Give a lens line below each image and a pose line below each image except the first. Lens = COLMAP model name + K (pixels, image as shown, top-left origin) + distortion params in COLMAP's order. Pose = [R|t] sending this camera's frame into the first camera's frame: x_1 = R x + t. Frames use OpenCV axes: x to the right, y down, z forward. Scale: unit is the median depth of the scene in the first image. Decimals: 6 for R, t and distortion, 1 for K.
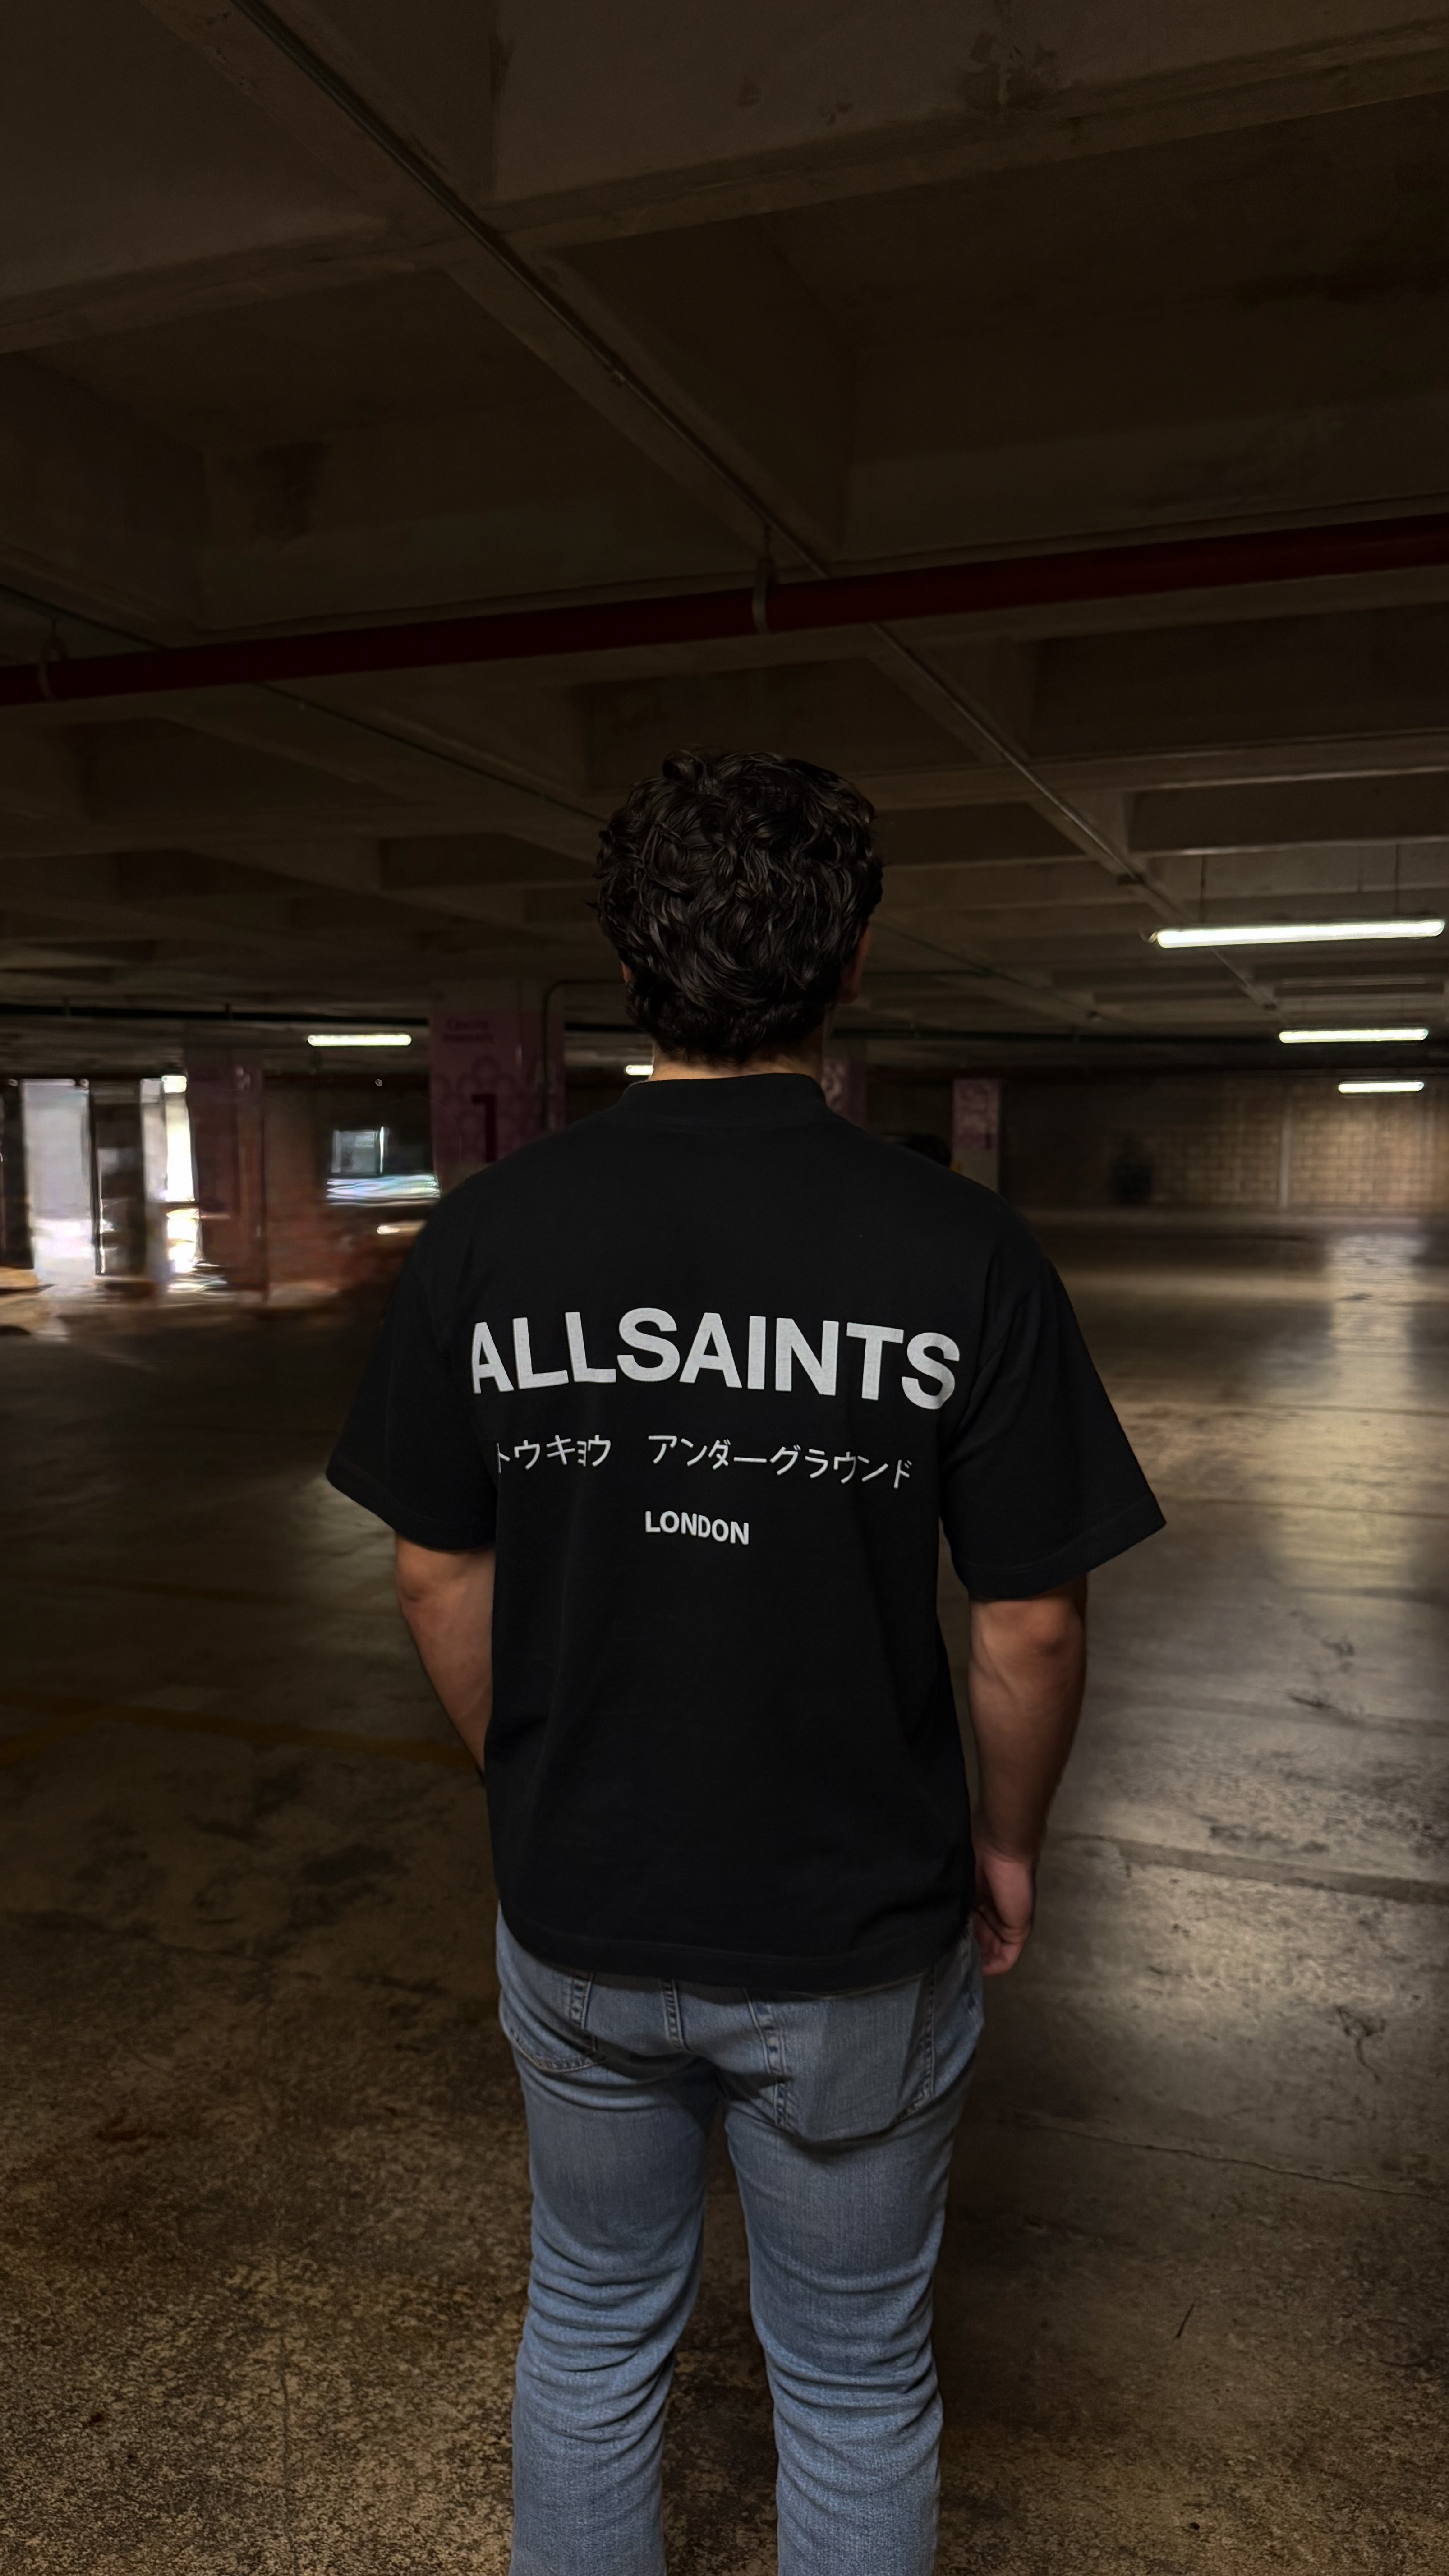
lens RADIAL K [[1818.6, 0, 717.5], [0, 1818.6, 1329.7], [0, 0, 1]] dist [0.016517, -0.020673]
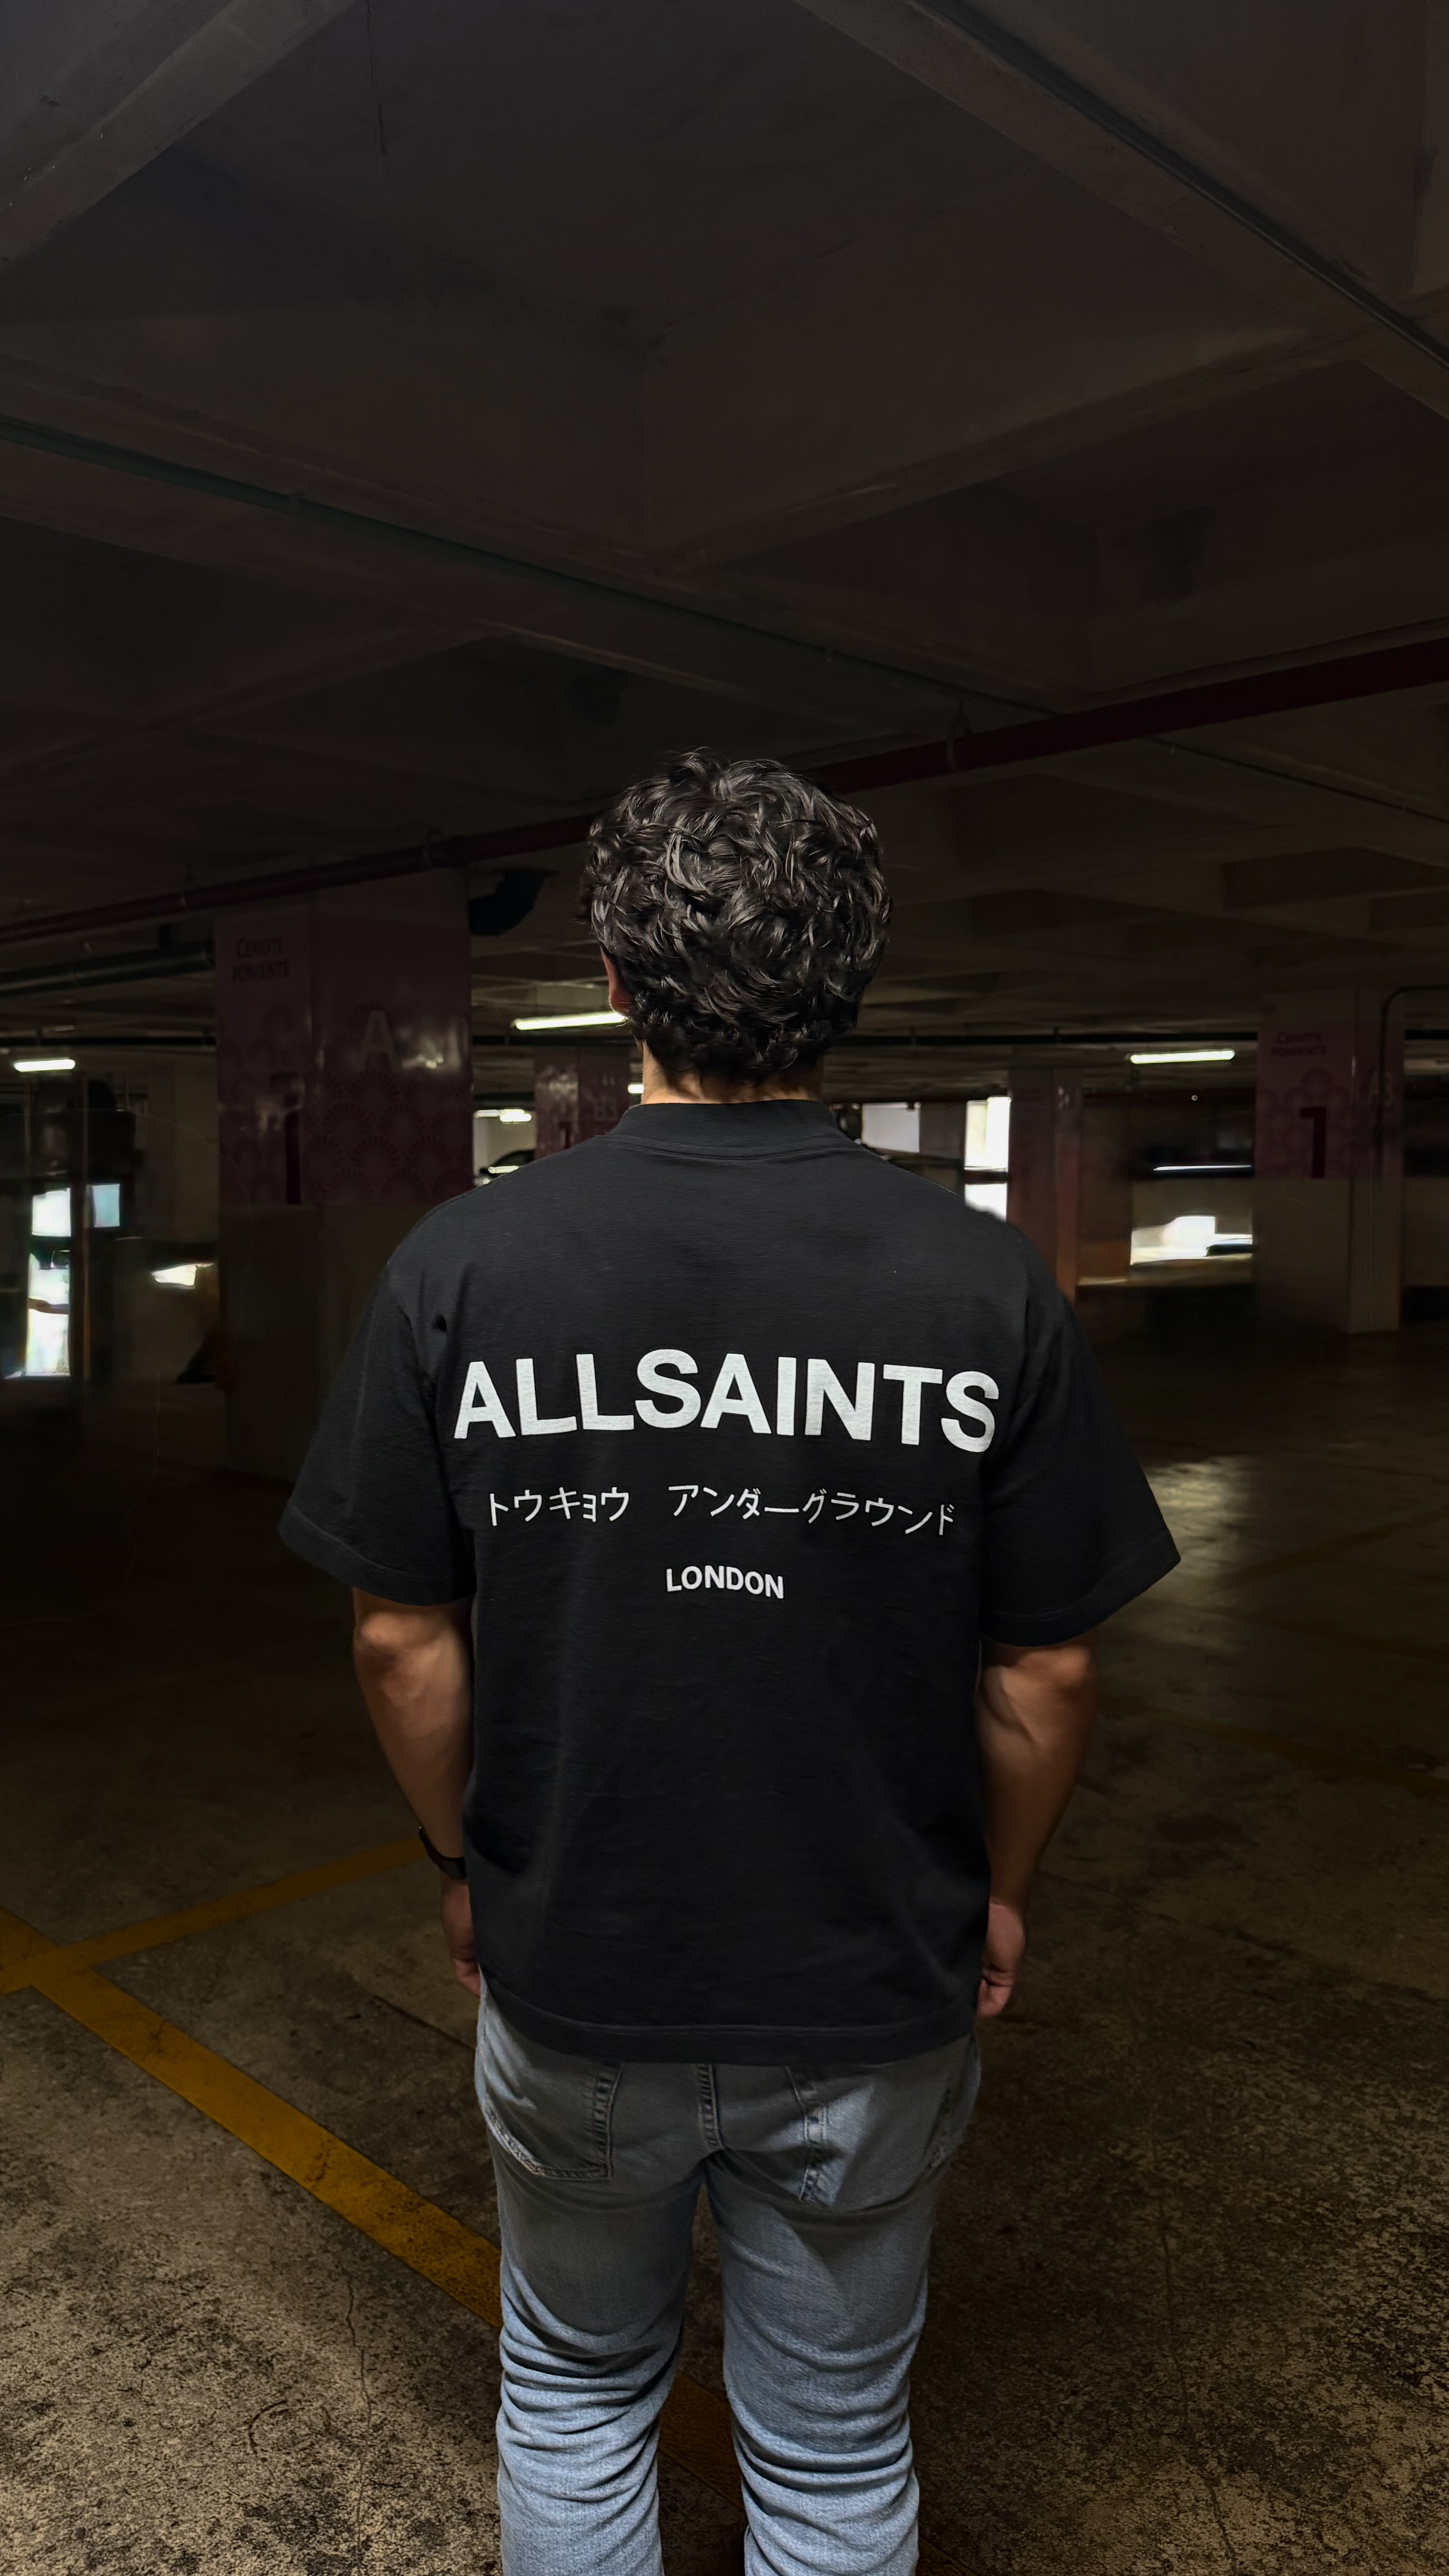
lens RADIAL K [[1802.9, 0, 727.0], [0, 1802.9, 1323.8], [0, 0, 1]] dist [-0.005257, -0.012602]
pose [[0.906007, 0.028351, -0.422311, -0.019087], [-0.033095, 0.999445, -0.003905, 0.011207], [0.421966, 0.017514, 0.906442, -0.109149]]
